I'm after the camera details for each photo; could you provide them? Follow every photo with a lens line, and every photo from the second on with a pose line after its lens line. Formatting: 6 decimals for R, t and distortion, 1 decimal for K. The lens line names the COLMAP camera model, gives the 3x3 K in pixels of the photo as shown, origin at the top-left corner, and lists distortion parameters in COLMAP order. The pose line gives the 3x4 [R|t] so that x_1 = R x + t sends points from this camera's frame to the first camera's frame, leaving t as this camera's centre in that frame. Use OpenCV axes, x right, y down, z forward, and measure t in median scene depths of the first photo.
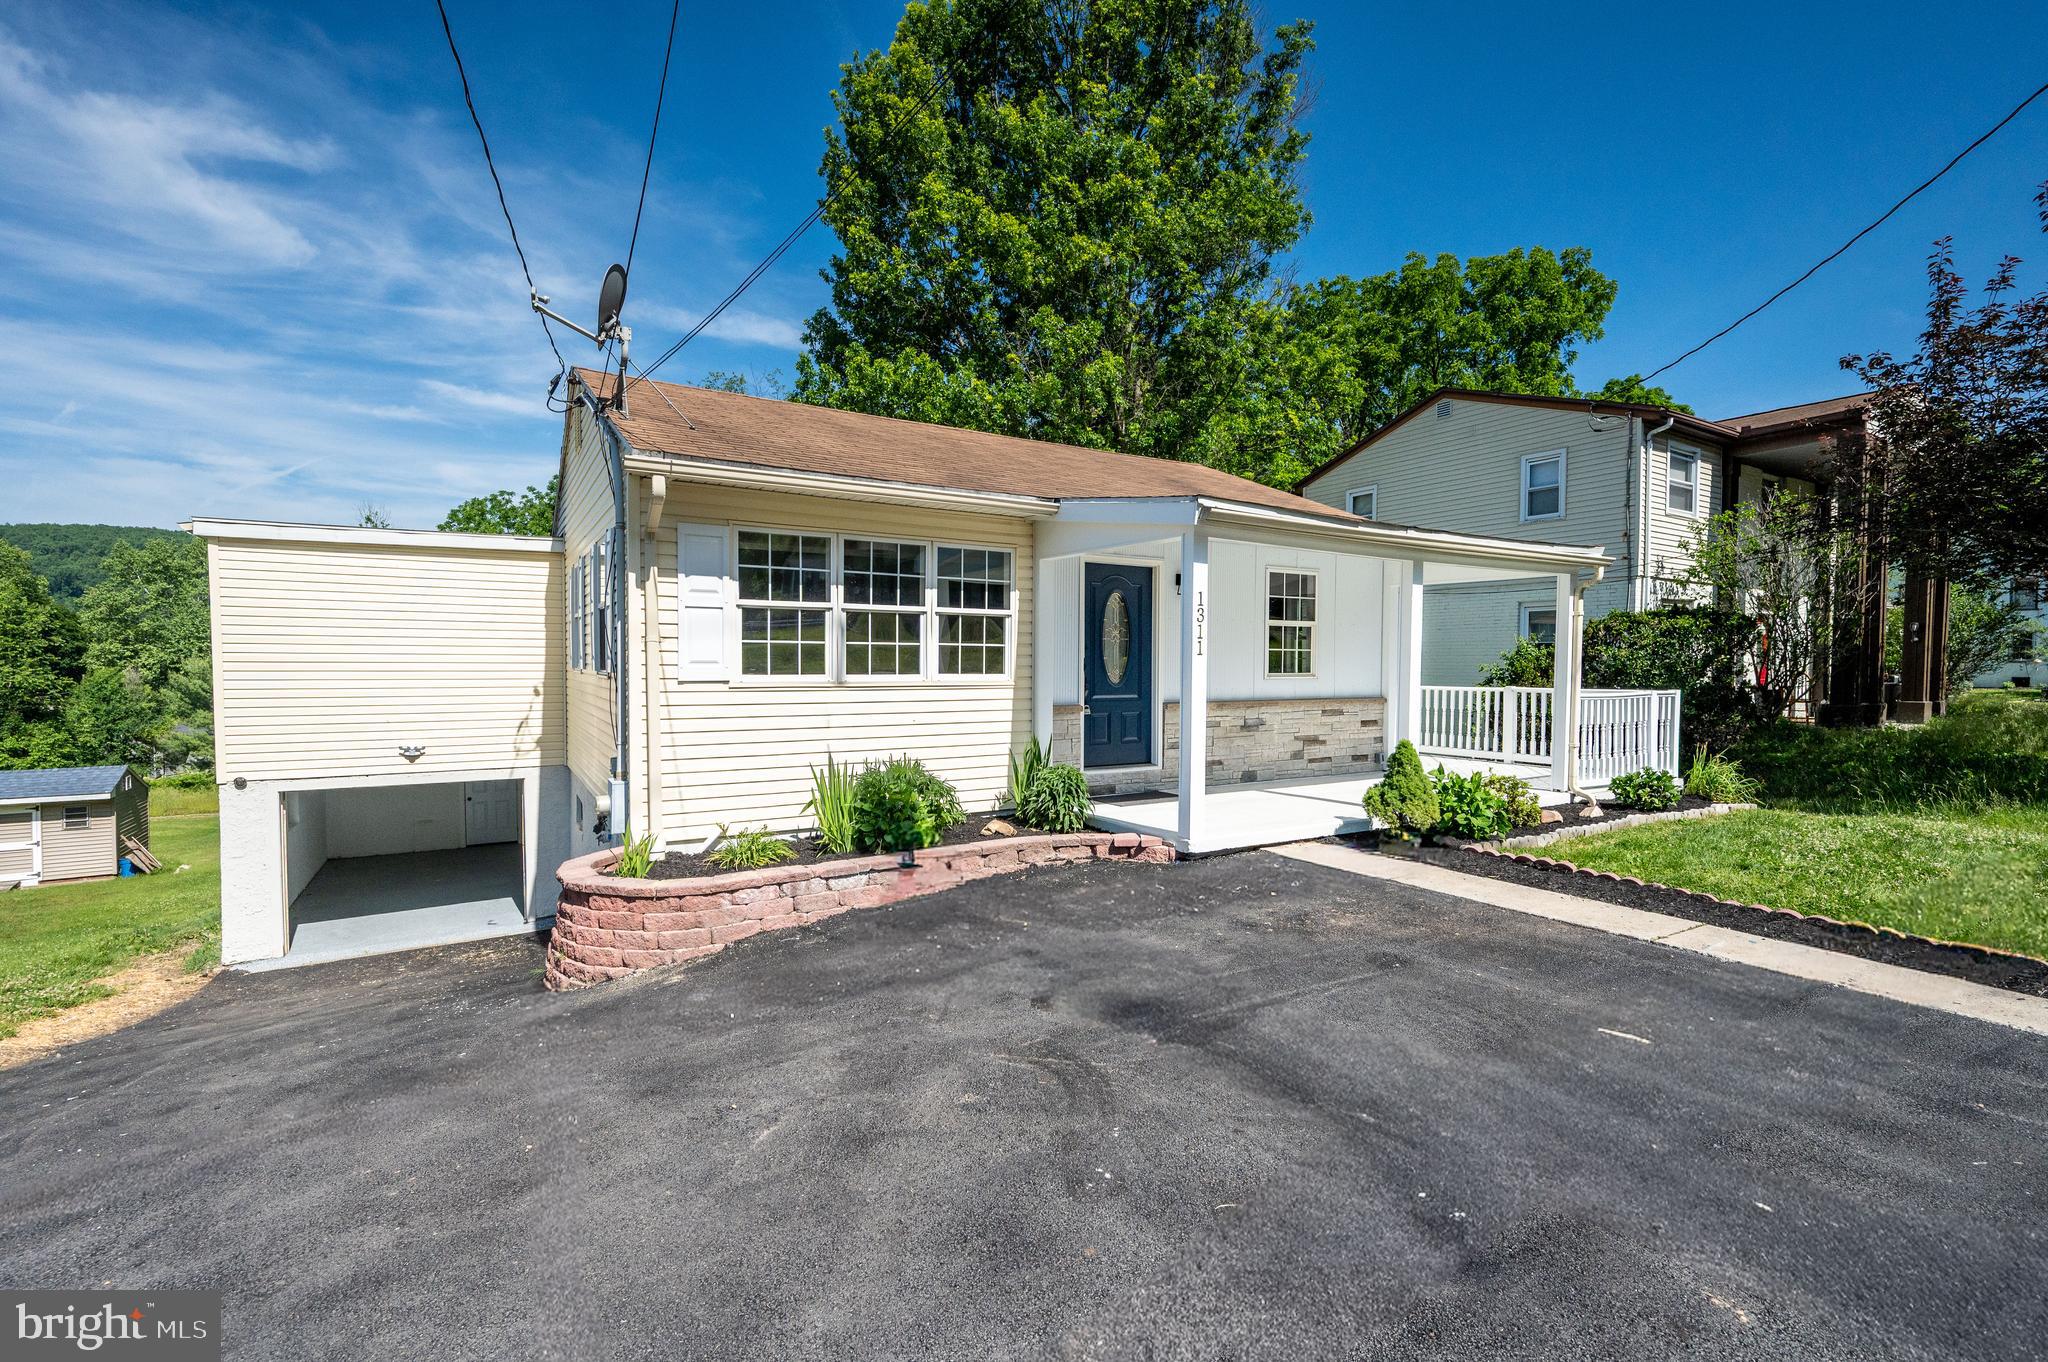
lens RADIAL K [[899.4, 0, 991.0], [0, 899.4, 682.3], [0, 0, 1]] dist [-0.003503, -0.000118]
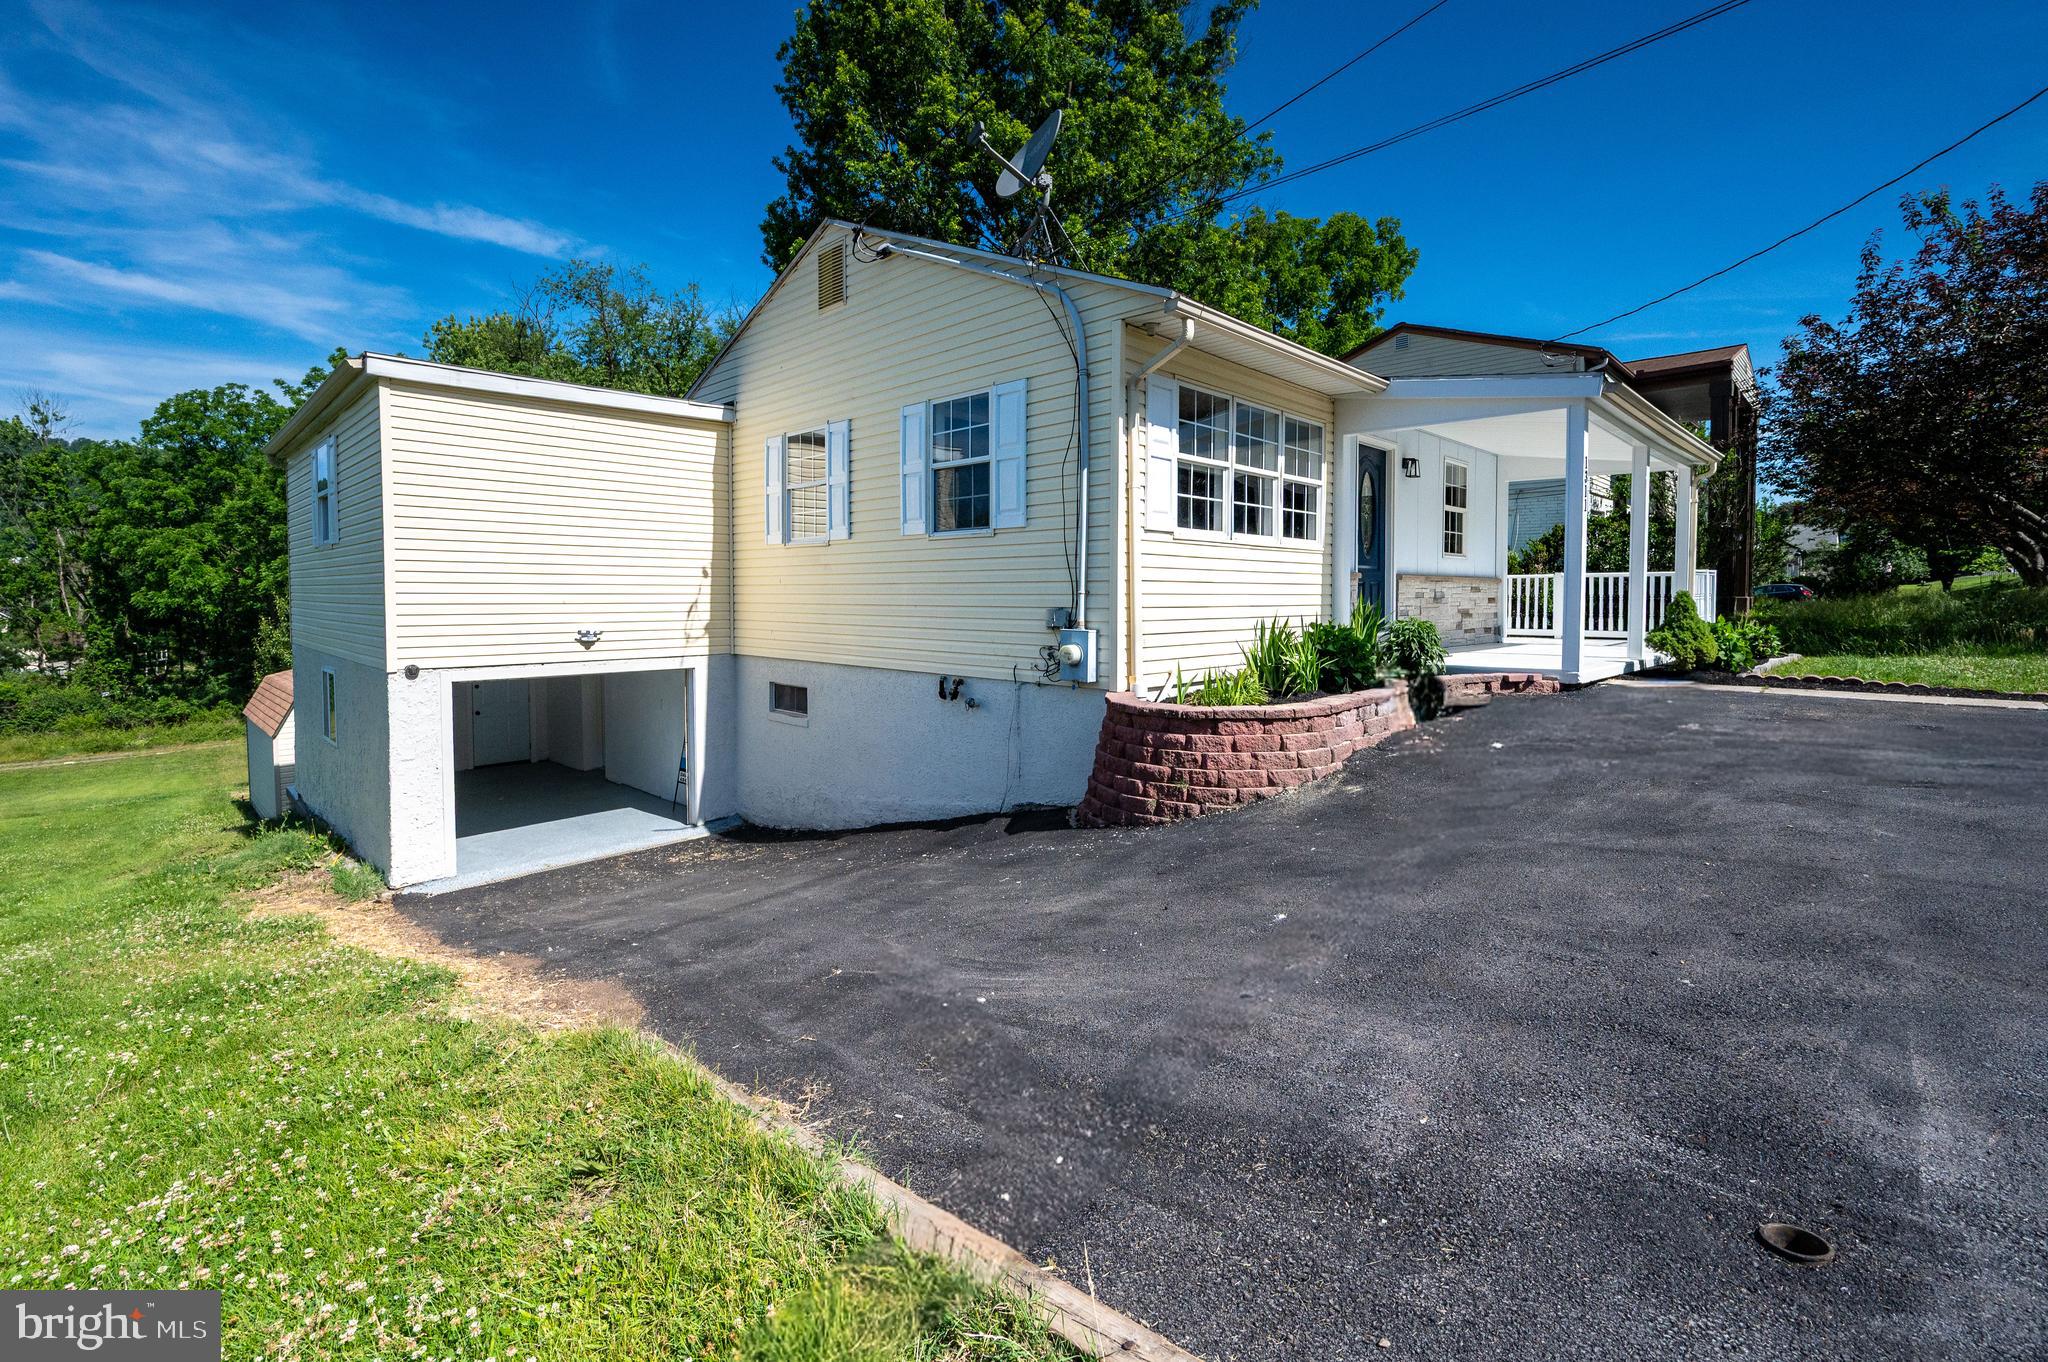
lens RADIAL K [[910.5, 0, 974.0], [0, 910.5, 615.0], [0, 0, 1]] dist [-0.006283, -0.000343]
pose [[0.970201, -0.007449, 0.242186, -0.536585], [0.007807, 0.999969, -0.000522, 0.064115], [-0.242175, 0.002397, 0.970230, 0.038530]]
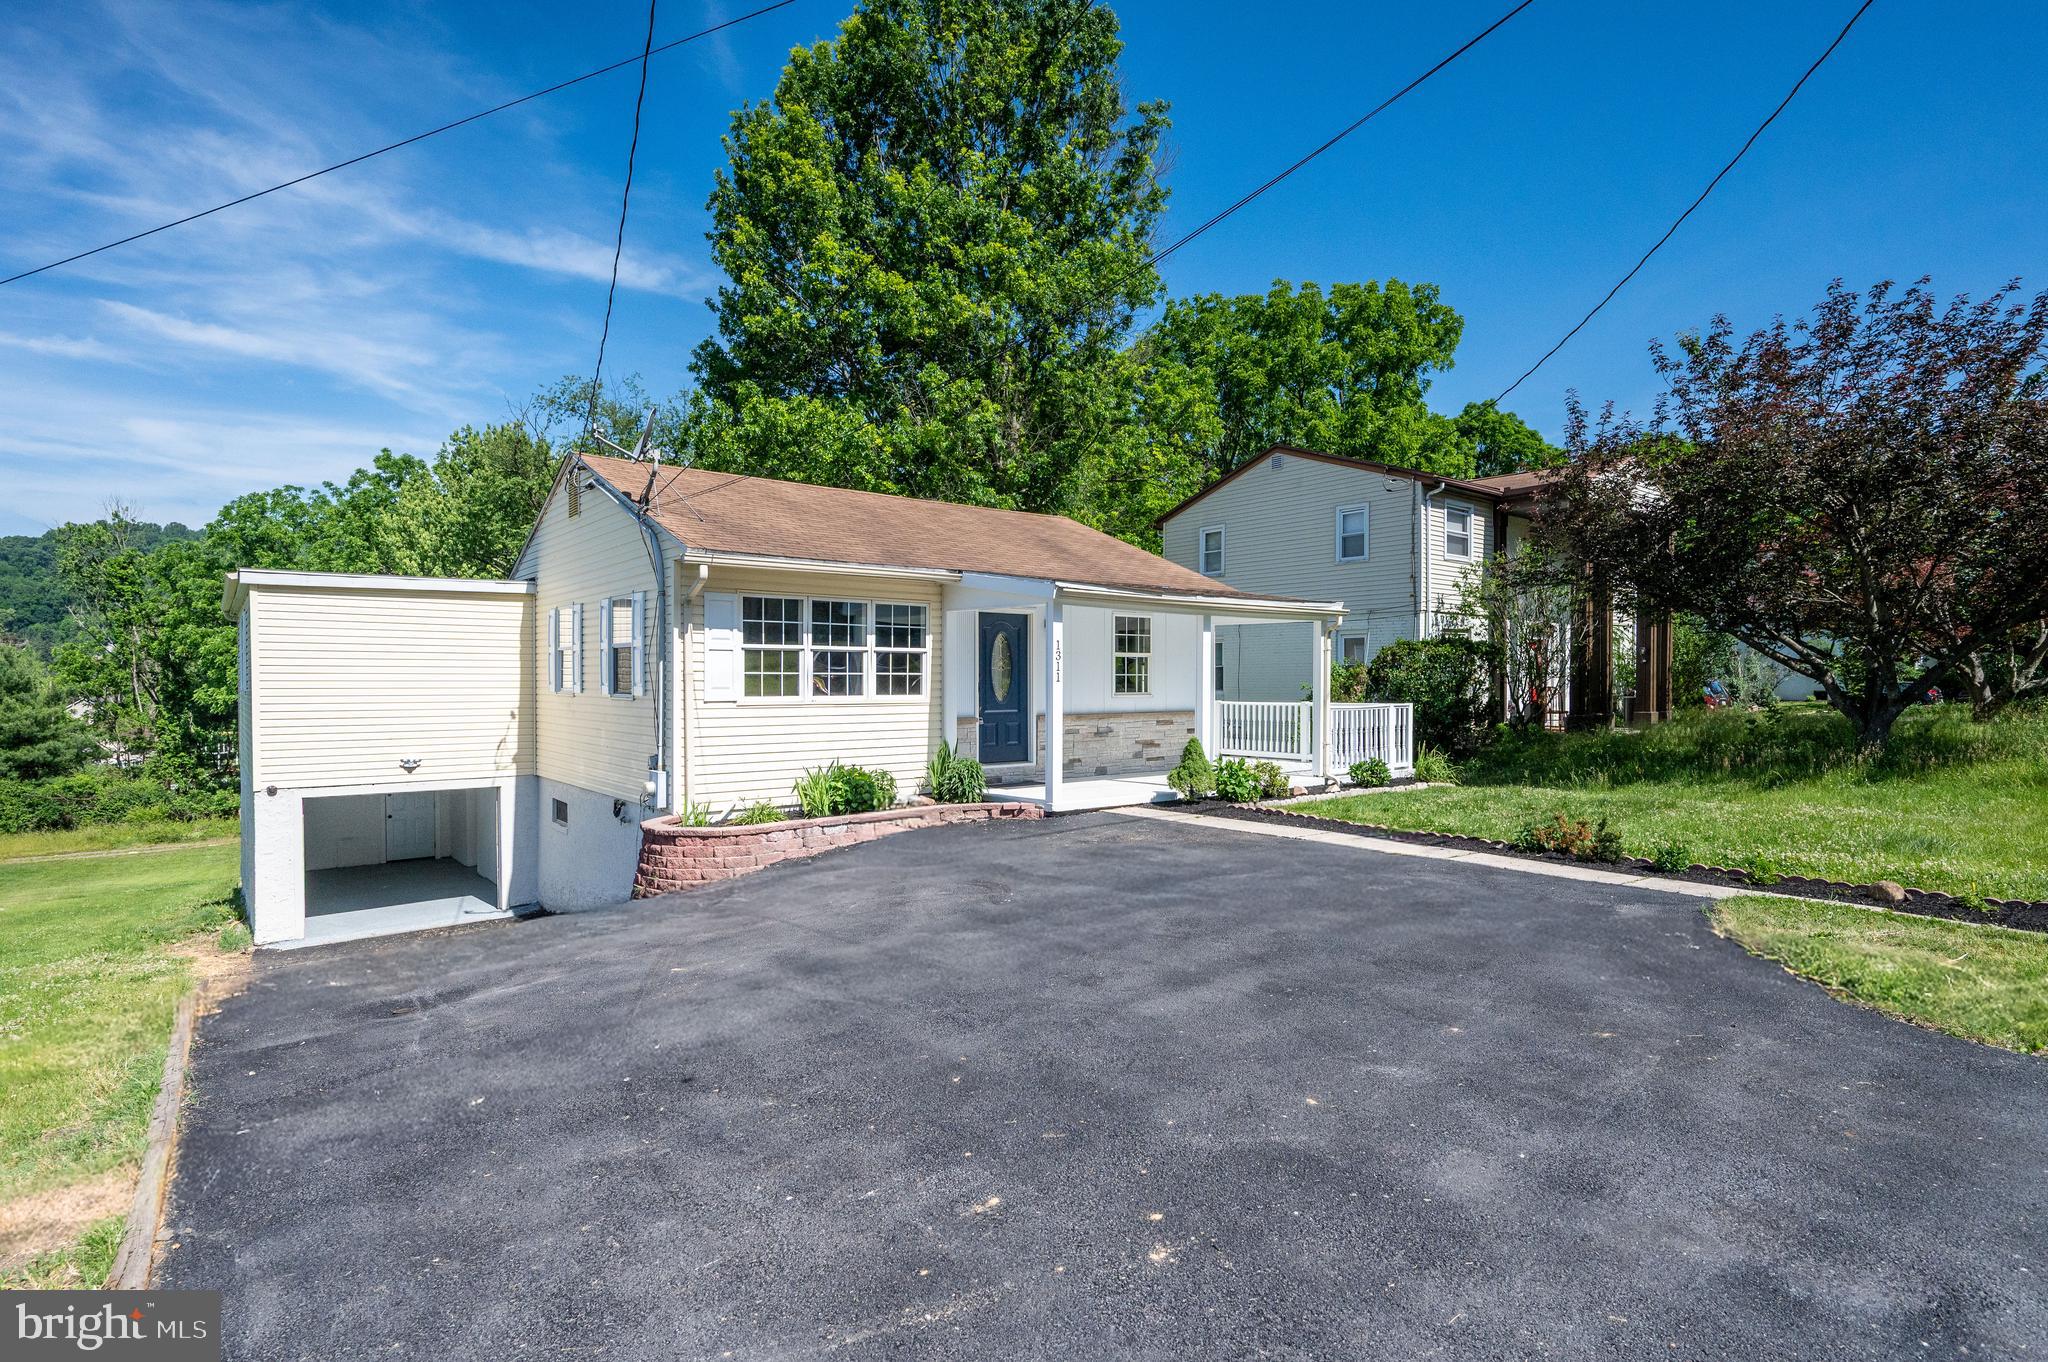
lens RADIAL K [[1041.0, 0, 975.2], [0, 1041.0, 682.8], [0, 0, 1]] dist [-0.005658, -0.000773]
pose [[0.992399, -0.005170, 0.122950, -0.083050], [0.007538, 0.999795, -0.018802, 0.002282], [-0.122828, 0.019586, 0.992235, -0.489852]]
